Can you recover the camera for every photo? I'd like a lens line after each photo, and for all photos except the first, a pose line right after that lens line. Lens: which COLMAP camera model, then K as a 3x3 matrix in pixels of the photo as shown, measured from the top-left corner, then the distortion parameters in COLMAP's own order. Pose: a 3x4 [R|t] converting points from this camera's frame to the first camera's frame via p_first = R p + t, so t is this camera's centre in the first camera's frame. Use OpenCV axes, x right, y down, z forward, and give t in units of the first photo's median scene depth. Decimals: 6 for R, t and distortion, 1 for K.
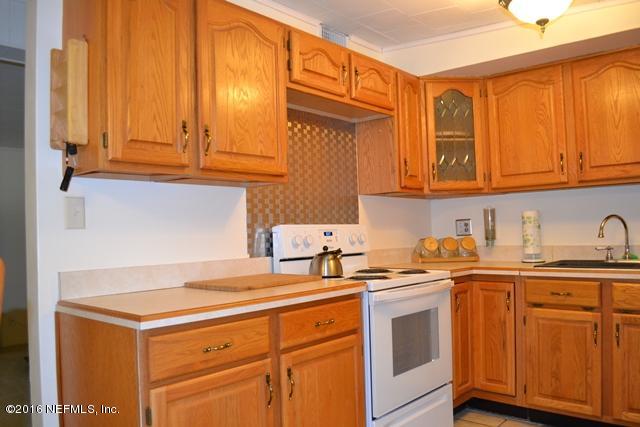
lens RADIAL K [[515.5, 0, 319.0], [0, 515.5, 214.5], [0, 0, 1]] dist [-0.052038, -0.023302]
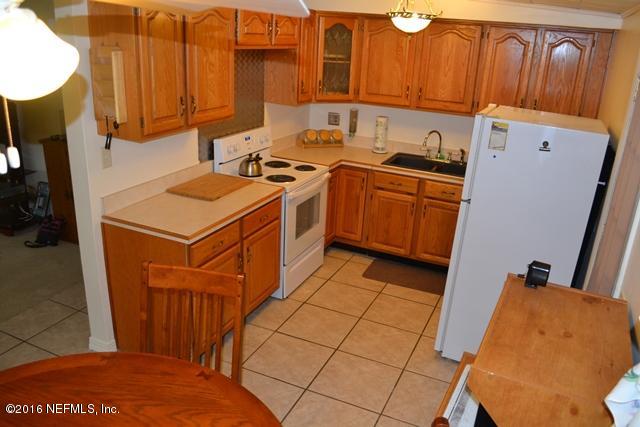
lens RADIAL K [[515.5, 0, 320.5], [0, 515.5, 214.4], [0, 0, 1]] dist [-0.052038, -0.023302]
pose [[0.951504, -0.026913, 0.306456, -0.232227], [-0.085997, 0.933183, 0.348962, -0.281940], [-0.295371, -0.358393, 0.885613, -0.373306]]
